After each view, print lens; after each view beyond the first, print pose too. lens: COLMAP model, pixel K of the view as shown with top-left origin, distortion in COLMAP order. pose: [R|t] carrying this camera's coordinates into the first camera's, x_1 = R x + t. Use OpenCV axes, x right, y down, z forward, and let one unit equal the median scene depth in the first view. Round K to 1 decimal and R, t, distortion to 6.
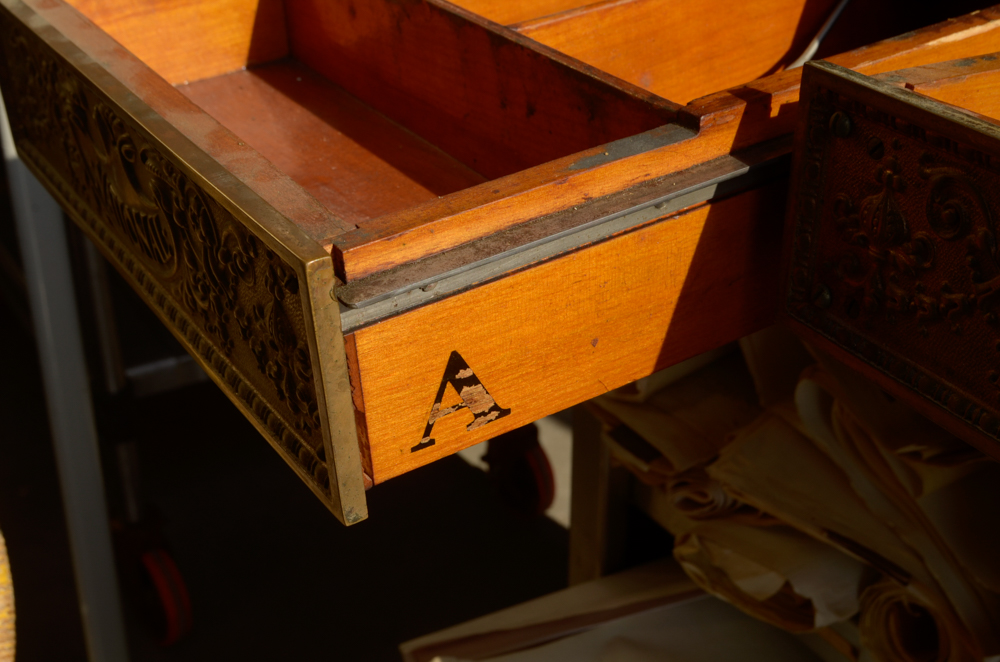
lens RADIAL K [[1456.3, 0, 500.0], [0, 1456.3, 331.0], [0, 0, 1]] dist [0.087191, -0.059637]
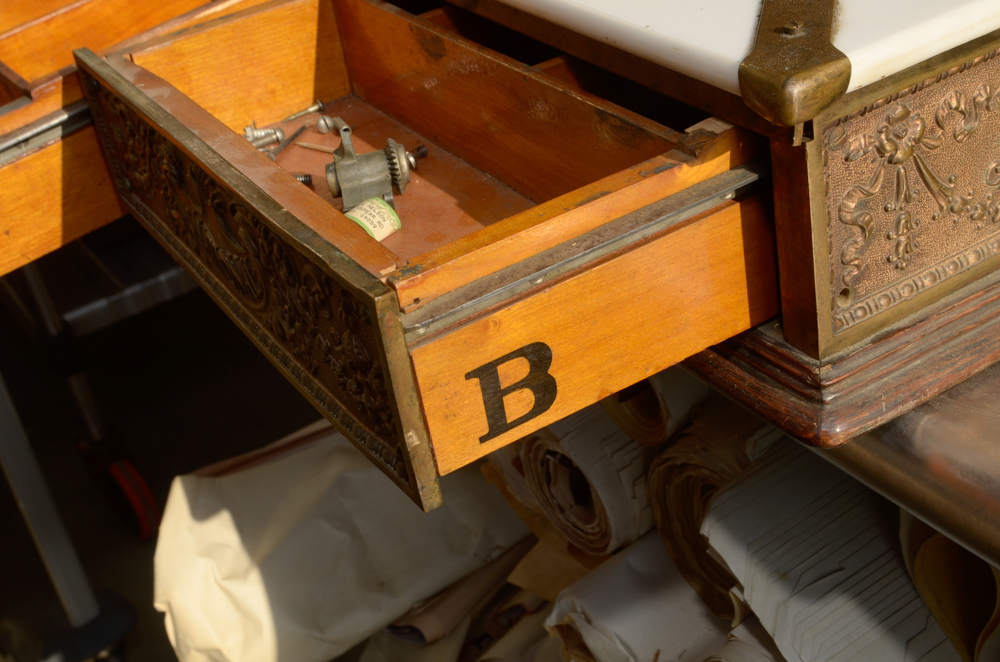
lens RADIAL K [[1456.3, 0, 500.0], [0, 1456.3, 331.0], [0, 0, 1]] dist [0.087191, -0.059637]
pose [[0.995764, -0.067358, -0.062590, 0.037224], [0.068439, 0.997538, 0.015280, -0.023714], [0.061407, -0.019499, 0.997922, -0.158678]]
